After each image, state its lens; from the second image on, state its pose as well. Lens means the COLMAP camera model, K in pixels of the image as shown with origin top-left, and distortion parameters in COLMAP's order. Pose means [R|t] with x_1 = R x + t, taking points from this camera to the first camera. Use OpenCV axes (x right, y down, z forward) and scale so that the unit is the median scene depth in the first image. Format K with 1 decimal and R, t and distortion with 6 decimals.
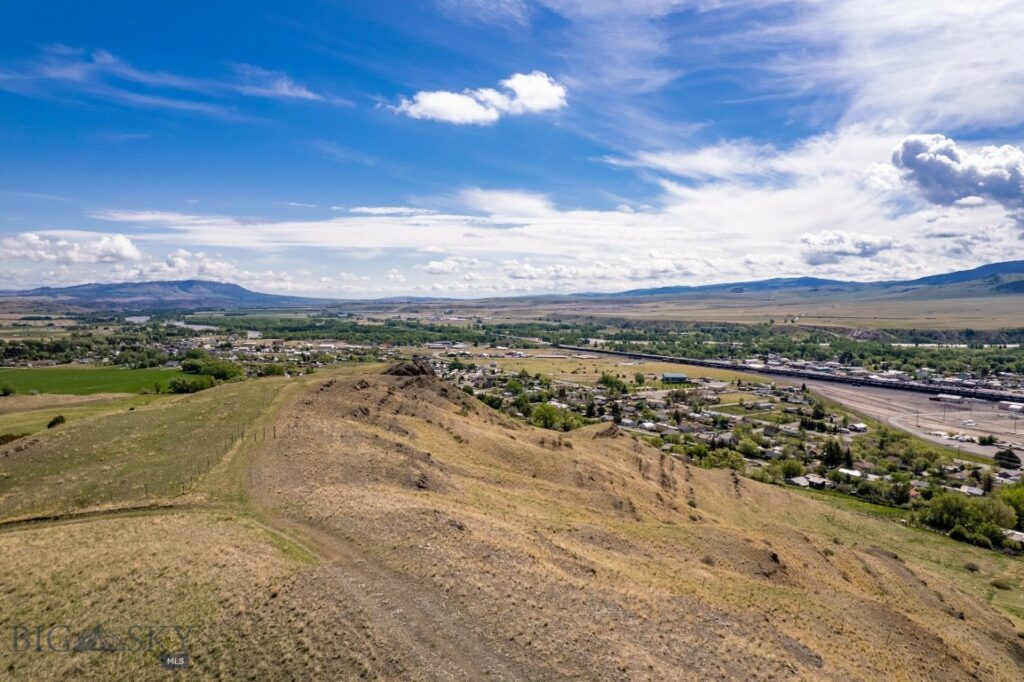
lens RADIAL K [[654.7, 0, 514.6], [0, 654.7, 350.0], [0, 0, 1]] dist [-0.072514, 0.062234]
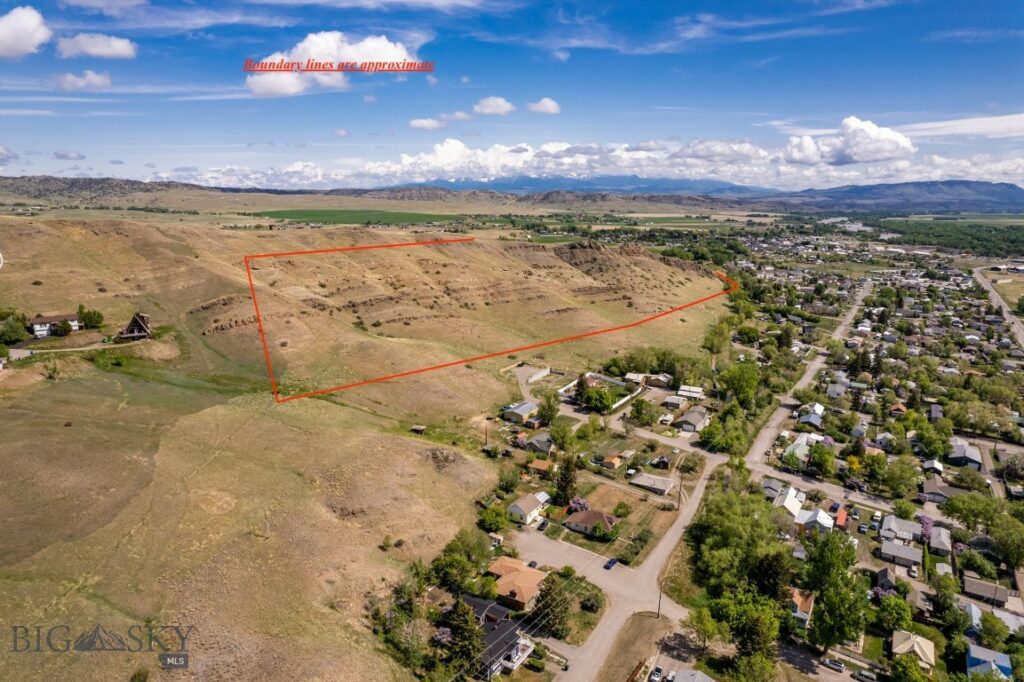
lens RADIAL K [[654.7, 0, 514.6], [0, 654.7, 350.0], [0, 0, 1]] dist [-0.072514, 0.062234]
pose [[0.480219, 0.200907, -0.853830, 0.111634], [-0.071178, 0.979131, 0.190357, -0.001091], [0.874256, -0.030639, 0.484498, 0.003150]]
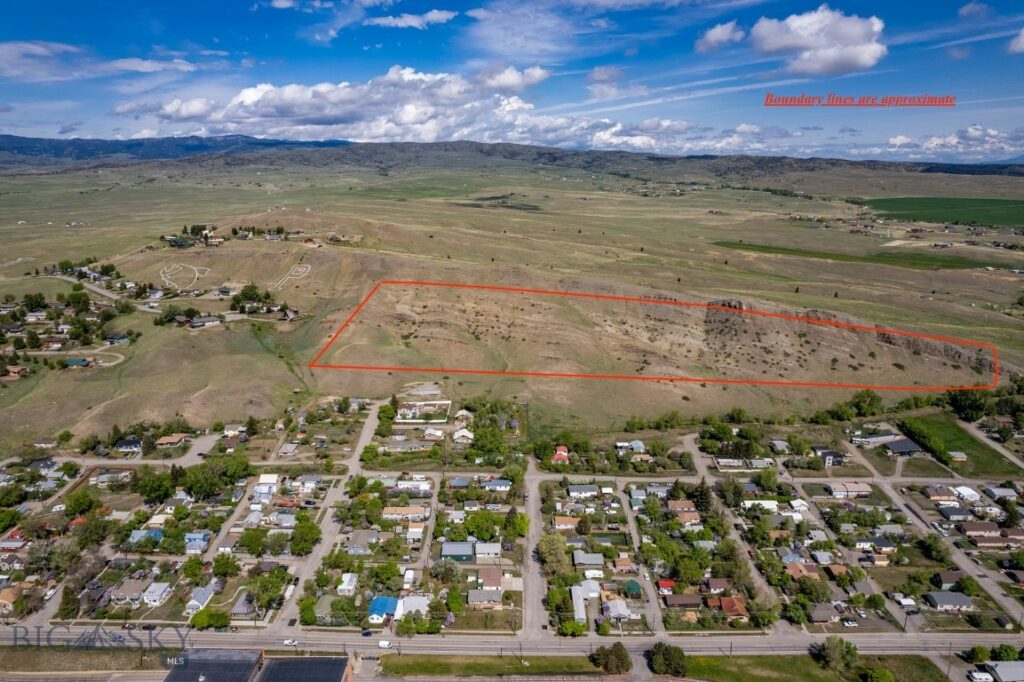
lens RADIAL K [[654.7, 0, 514.6], [0, 654.7, 350.0], [0, 0, 1]] dist [-0.072514, 0.062234]
pose [[-0.496385, 0.241247, -0.833907, 0.137957], [-0.062687, 0.948140, 0.311609, -0.030873], [0.865836, 0.206954, -0.455520, 0.118355]]
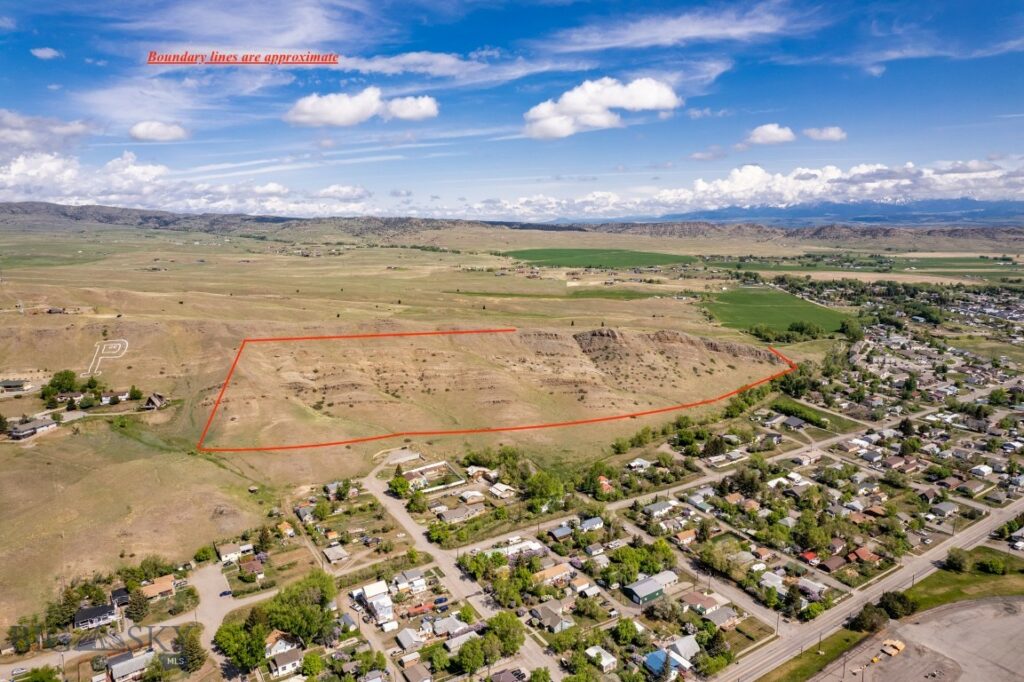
lens RADIAL K [[654.7, 0, 514.6], [0, 654.7, 350.0], [0, 0, 1]] dist [-0.072514, 0.062234]
pose [[0.066130, 0.187188, -0.980096, 0.149335], [-0.069234, 0.980739, 0.182639, -0.022141], [0.995406, 0.055778, 0.077816, 0.055721]]
